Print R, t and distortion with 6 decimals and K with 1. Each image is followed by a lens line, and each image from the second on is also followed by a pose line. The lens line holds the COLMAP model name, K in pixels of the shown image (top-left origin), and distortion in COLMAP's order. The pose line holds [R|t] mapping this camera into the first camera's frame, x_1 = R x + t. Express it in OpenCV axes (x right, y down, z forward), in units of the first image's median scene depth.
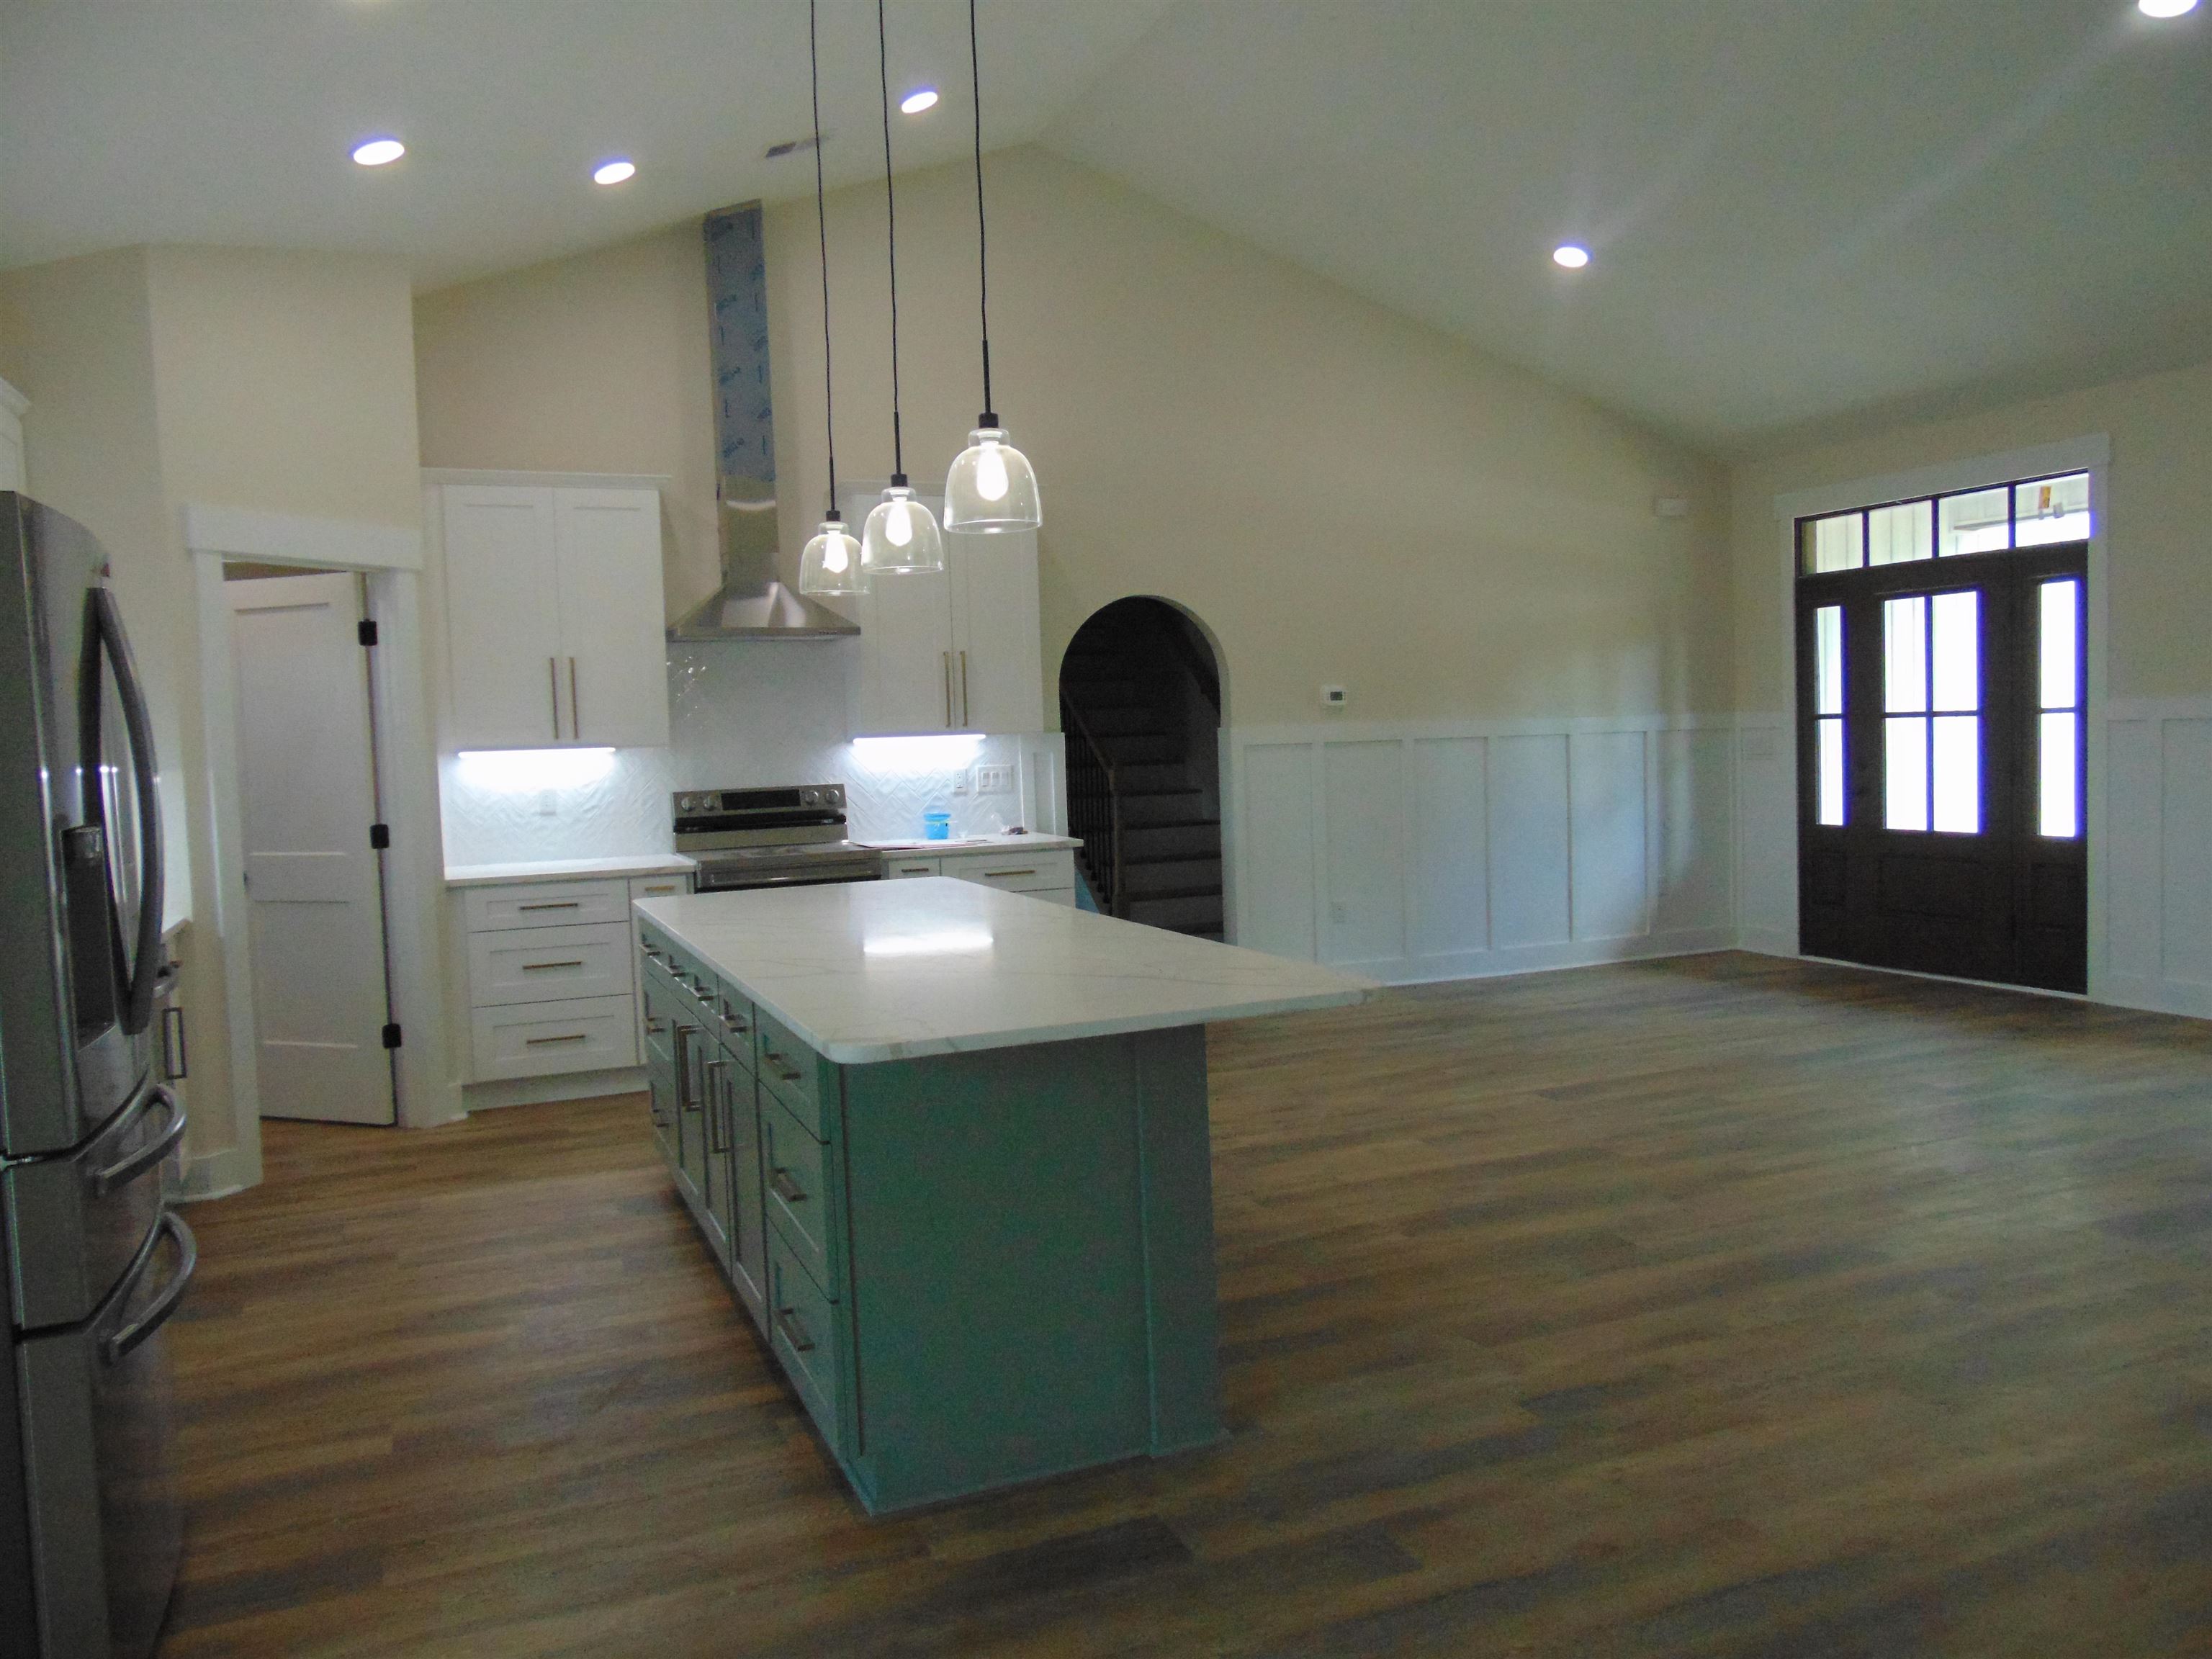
lens RADIAL K [[1645.4, 0, 1108.0], [0, 1645.4, 834.4], [0, 0, 1]] dist [-0.024311, 0.049158]
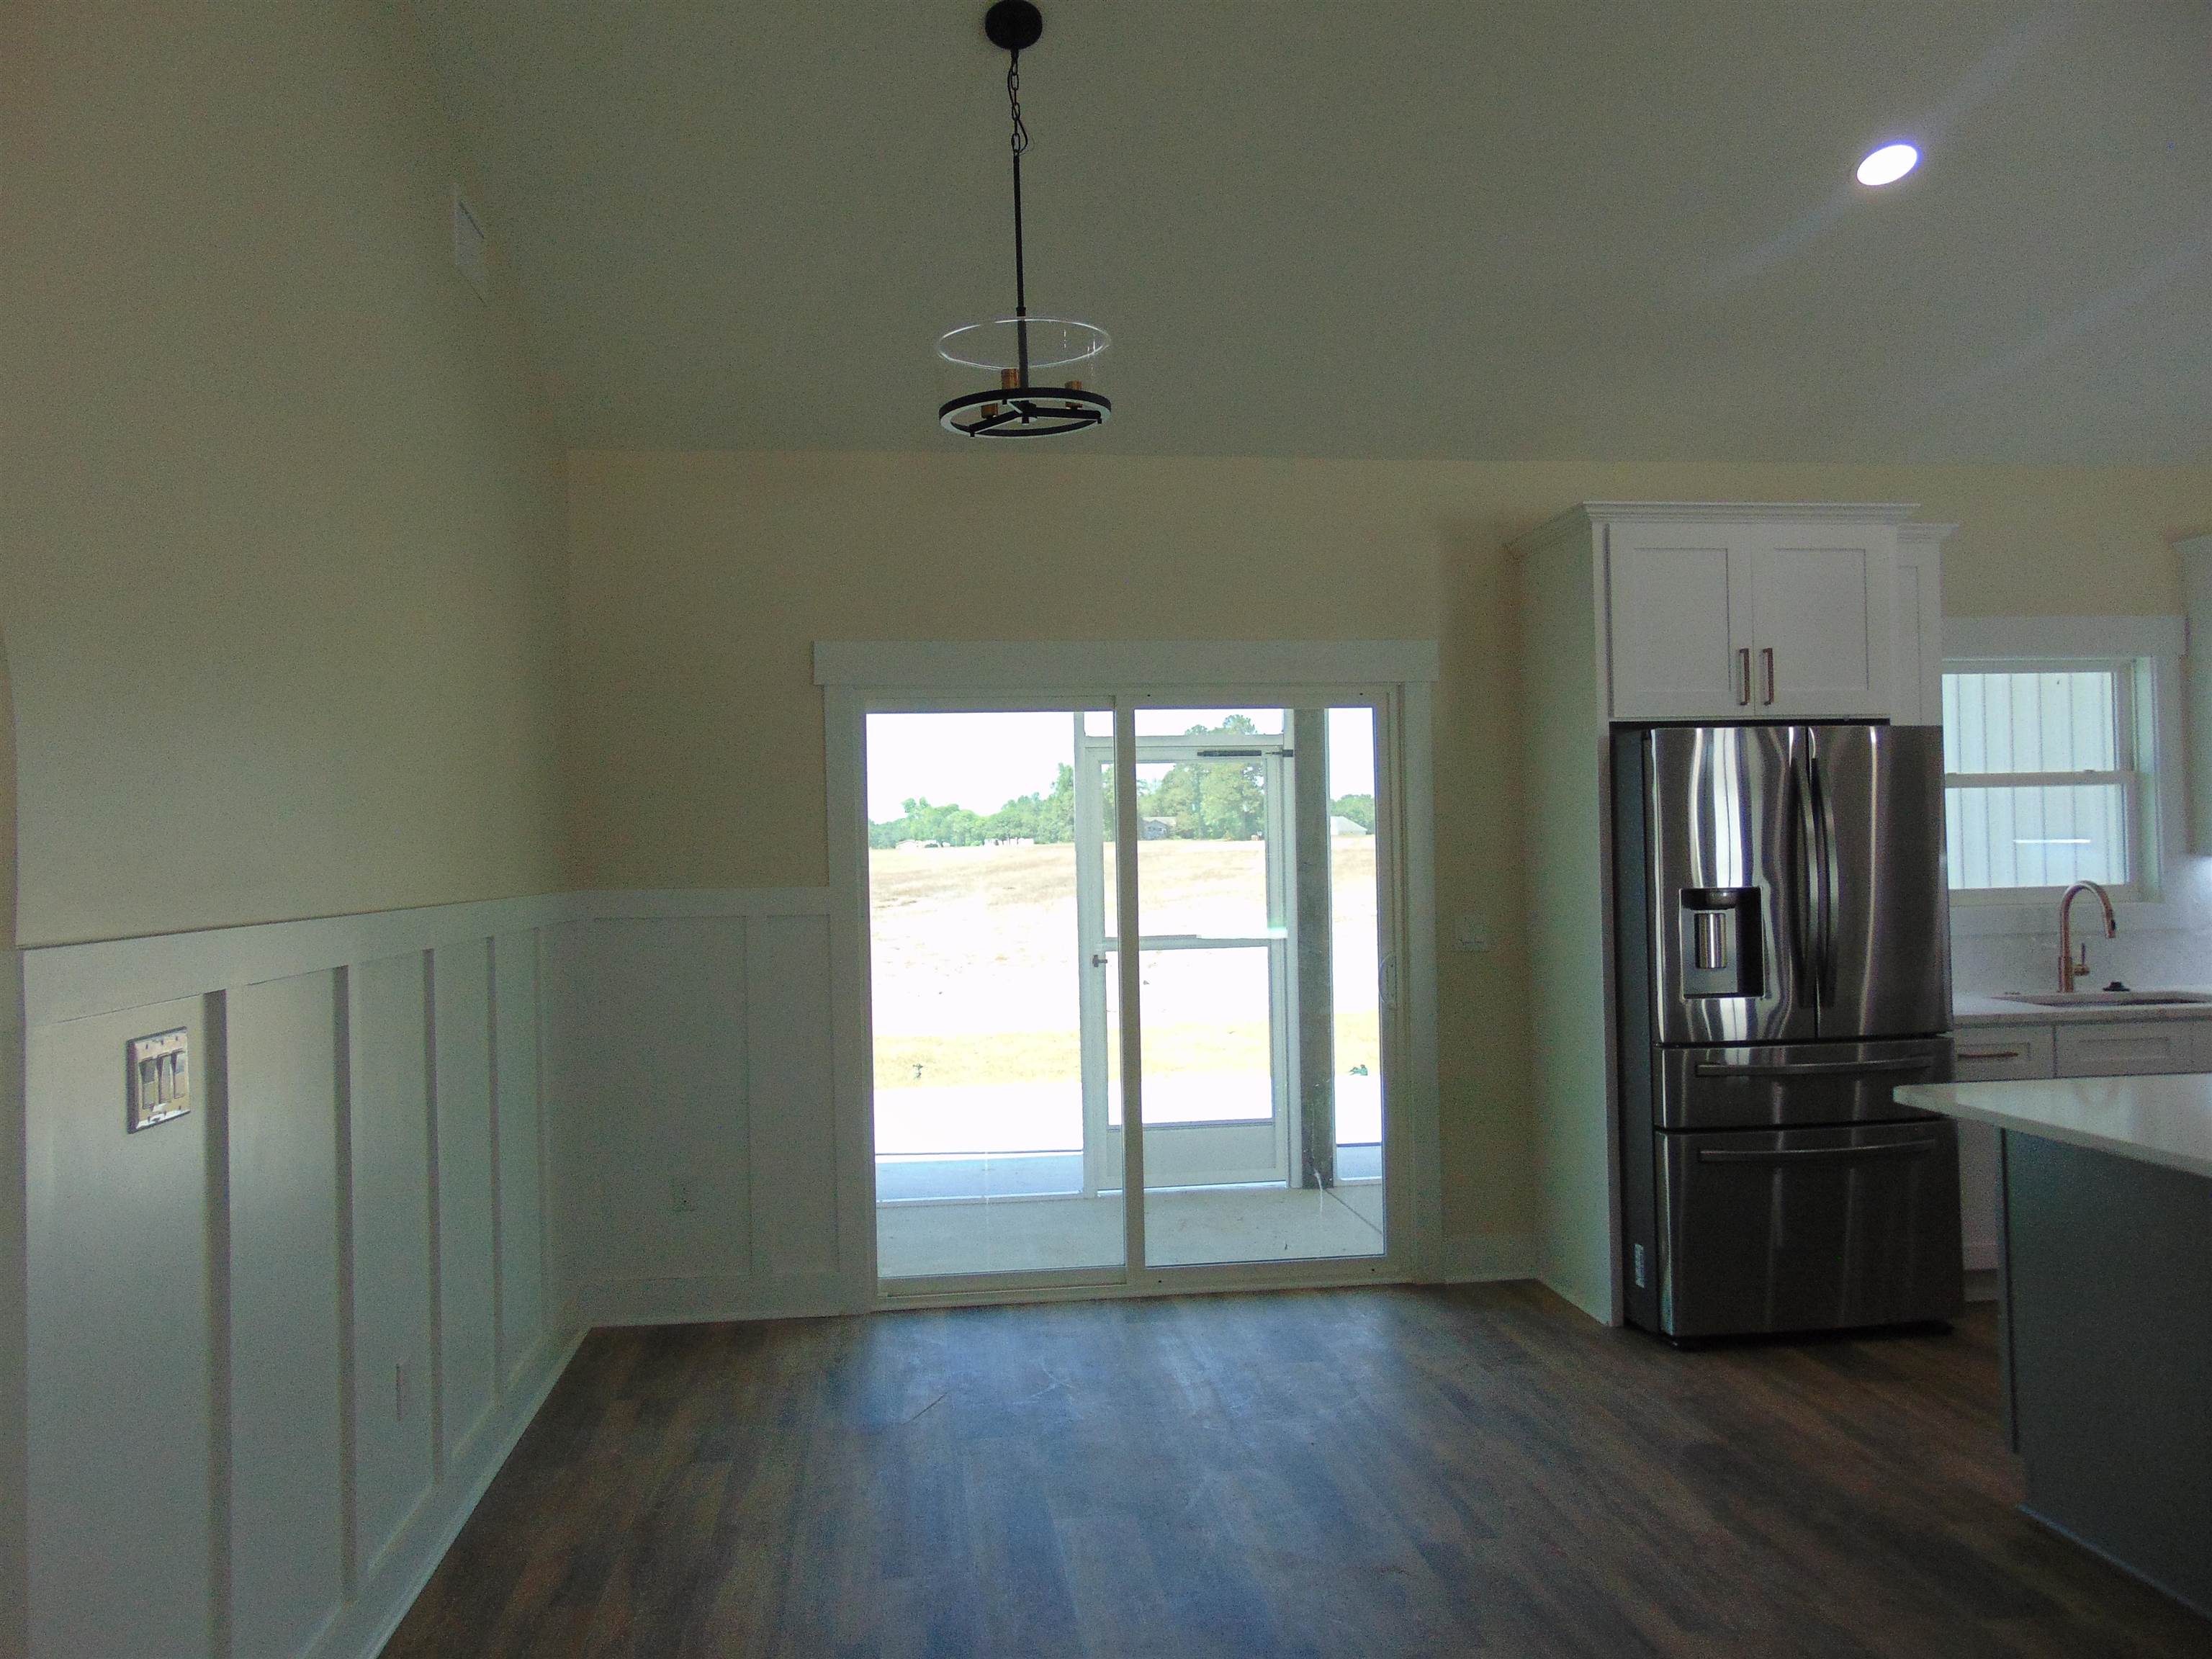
lens RADIAL K [[1645.4, 0, 1102.3], [0, 1645.4, 830.3], [0, 0, 1]] dist [-0.024311, 0.049158]
pose [[-0.274075, 0.024566, -0.961395, 0.566952], [-0.033894, 0.998806, 0.035184, -0.046145], [0.961111, 0.042229, -0.272915, 0.321178]]
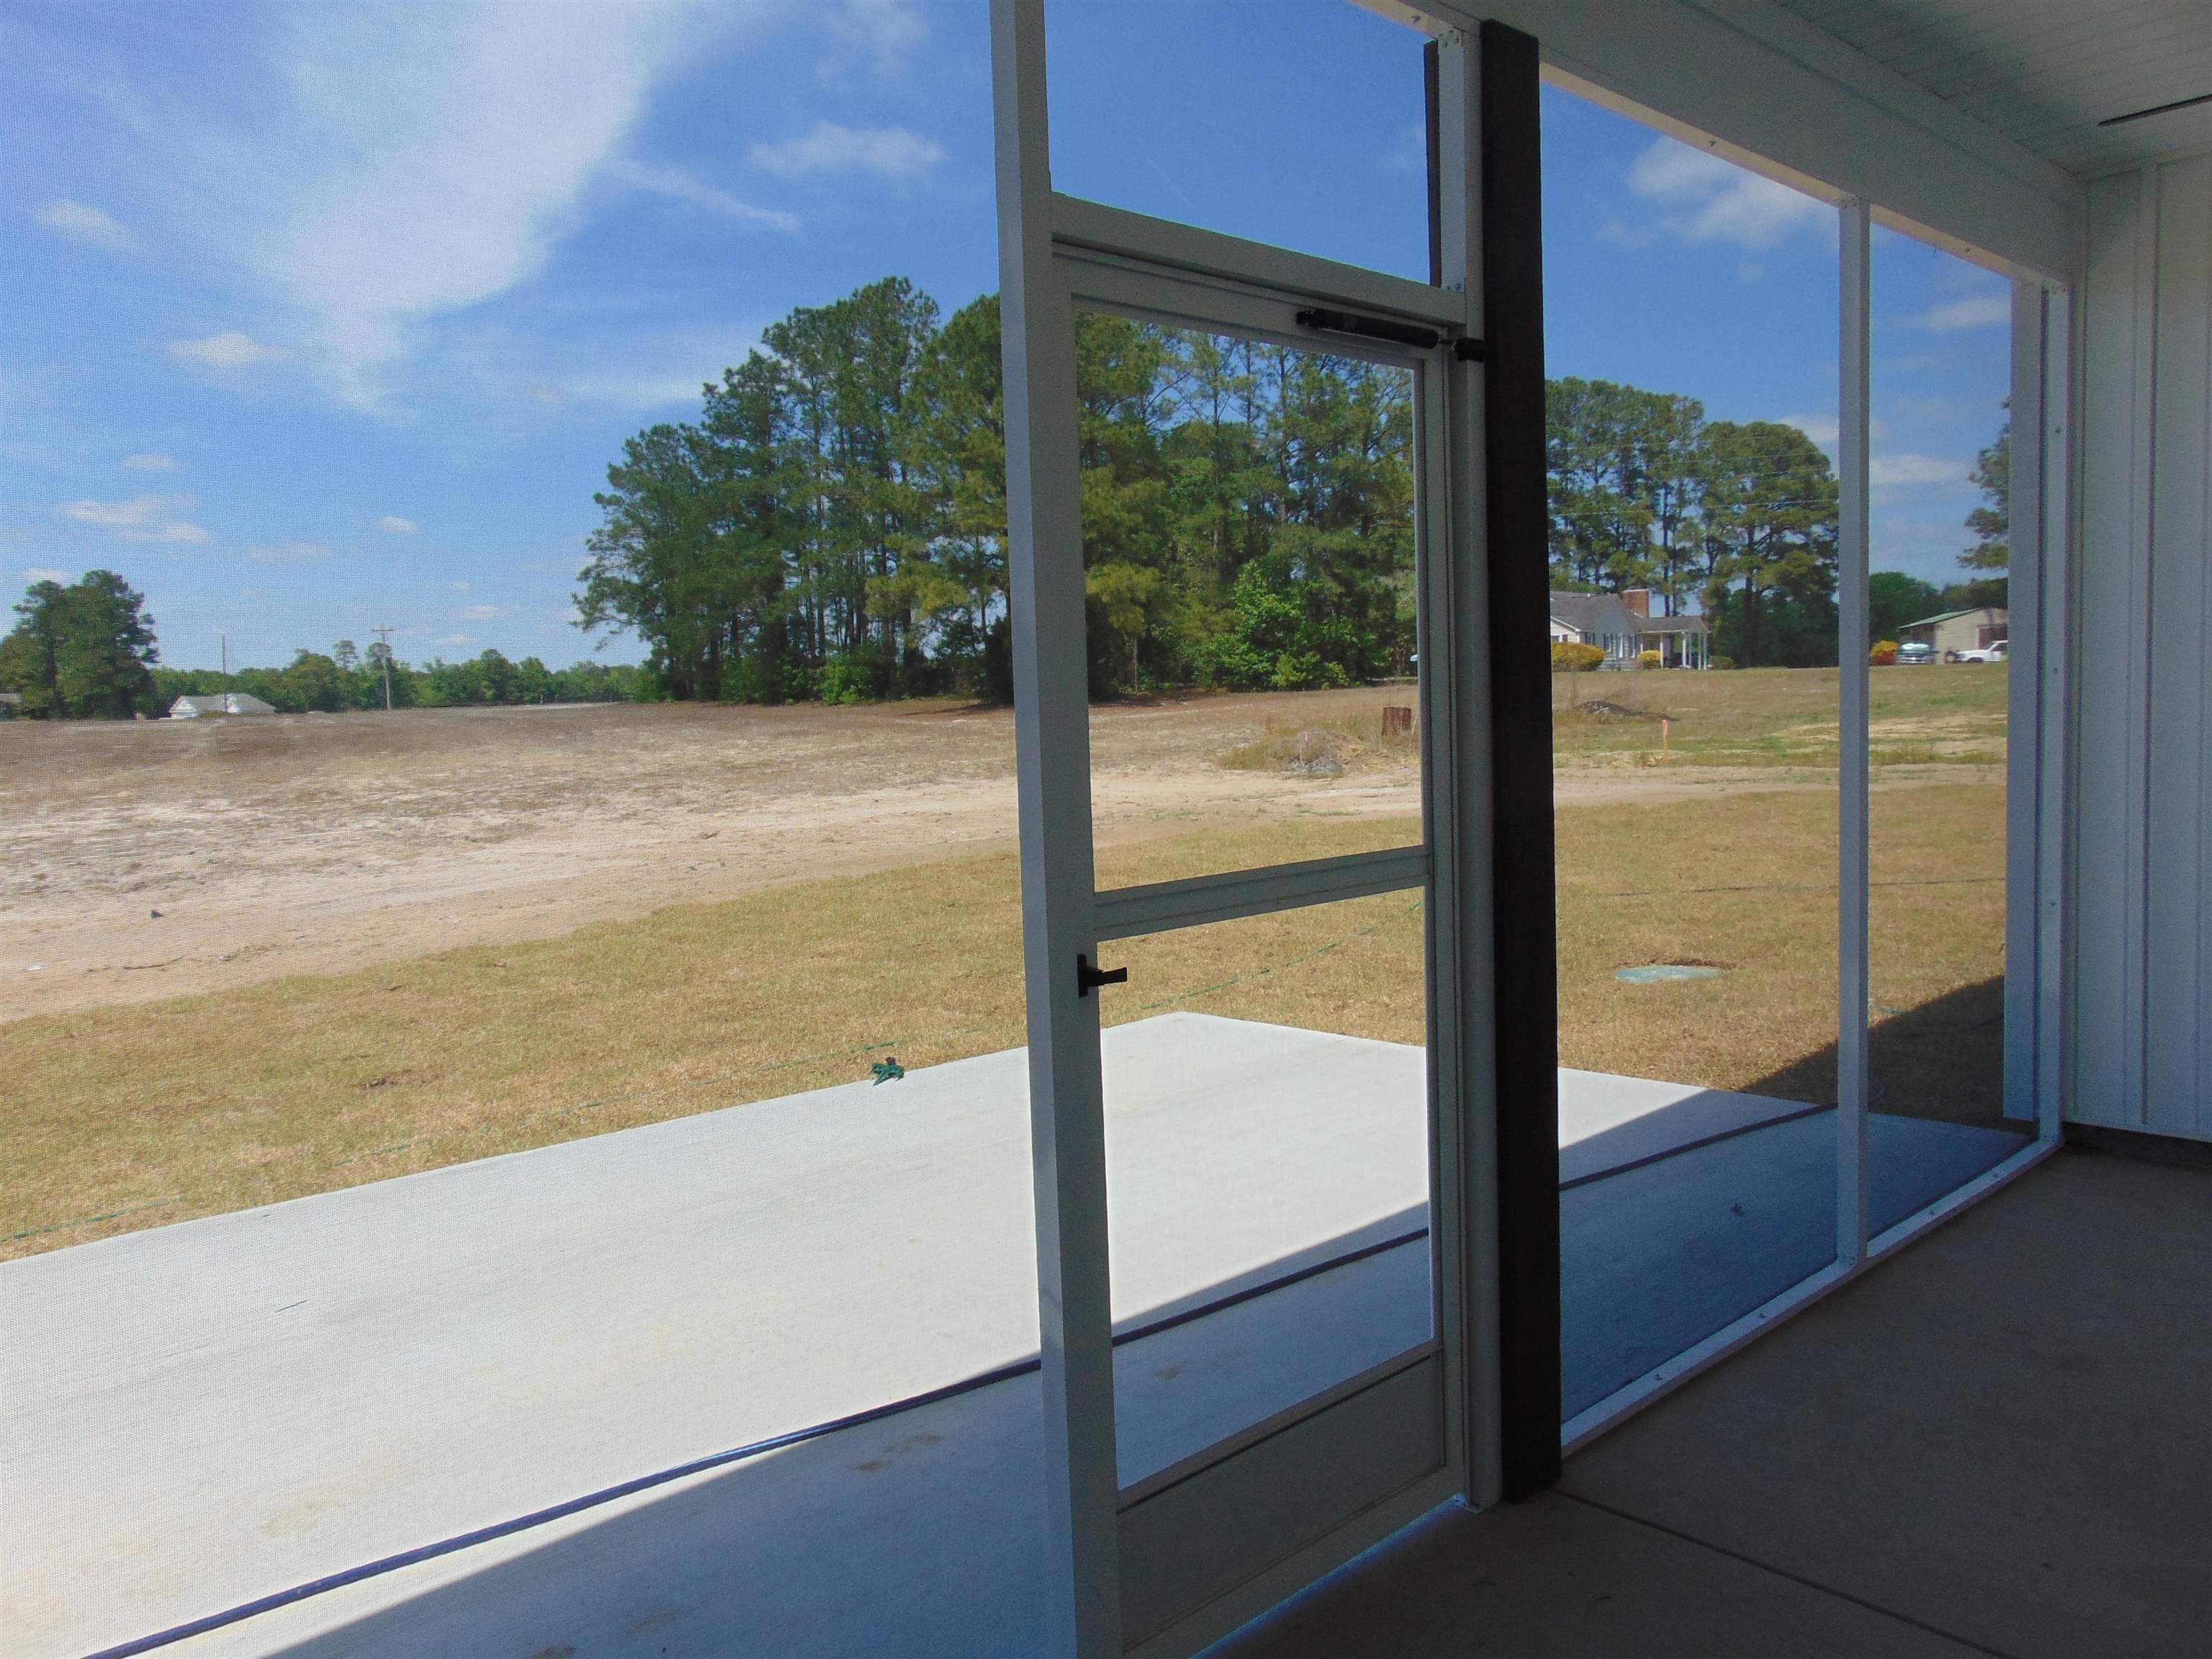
lens RADIAL K [[1645.4, 0, 1110.9], [0, 1645.4, 838.0], [0, 0, 1]] dist [-0.024311, 0.049158]
pose [[0.346259, 0.099991, -0.932795, -0.267478], [-0.037921, 0.994983, 0.092580, 0.028988], [0.937372, 0.003316, 0.348313, -0.132447]]
